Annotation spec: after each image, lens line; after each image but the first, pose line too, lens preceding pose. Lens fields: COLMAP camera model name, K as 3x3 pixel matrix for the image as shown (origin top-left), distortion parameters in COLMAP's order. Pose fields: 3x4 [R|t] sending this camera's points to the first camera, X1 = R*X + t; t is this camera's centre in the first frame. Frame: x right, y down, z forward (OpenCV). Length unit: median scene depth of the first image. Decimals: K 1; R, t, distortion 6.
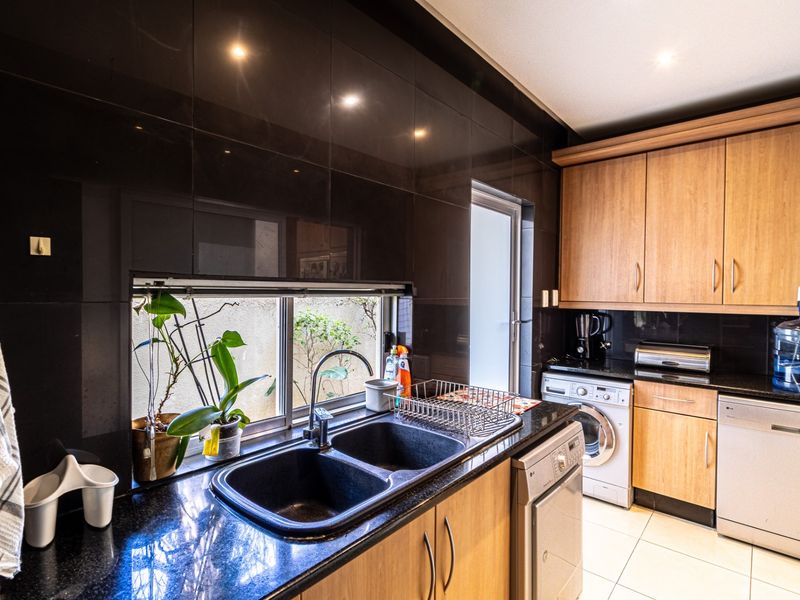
lens RADIAL K [[414.6, 0, 405.9], [0, 414.6, 296.9], [0, 0, 1]] dist [-0.000337, 0.000493]
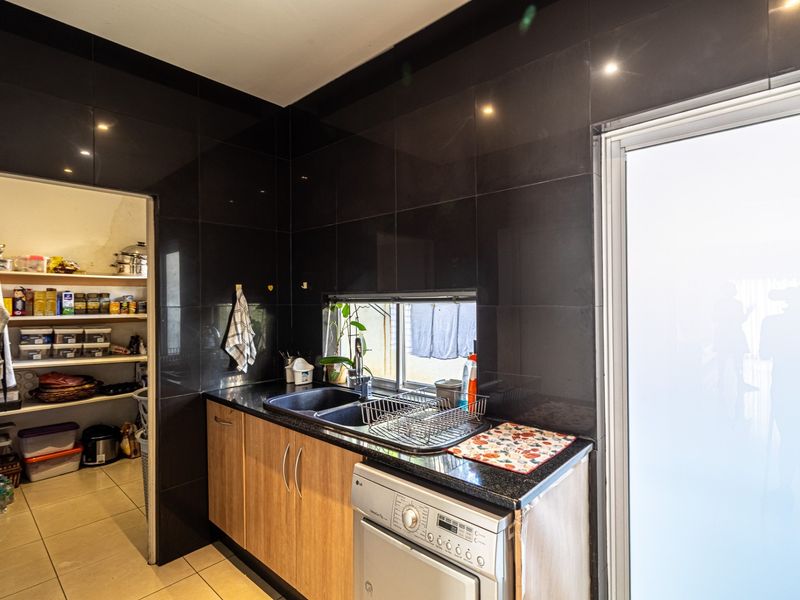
lens RADIAL K [[414.6, 0, 405.9], [0, 414.6, 296.9], [0, 0, 1]] dist [-0.000337, 0.000493]
pose [[-0.020355, -0.013481, -0.999702, 1.312940], [-0.005044, 0.999898, -0.013381, -0.003229], [0.999780, 0.004770, -0.020421, 1.146236]]
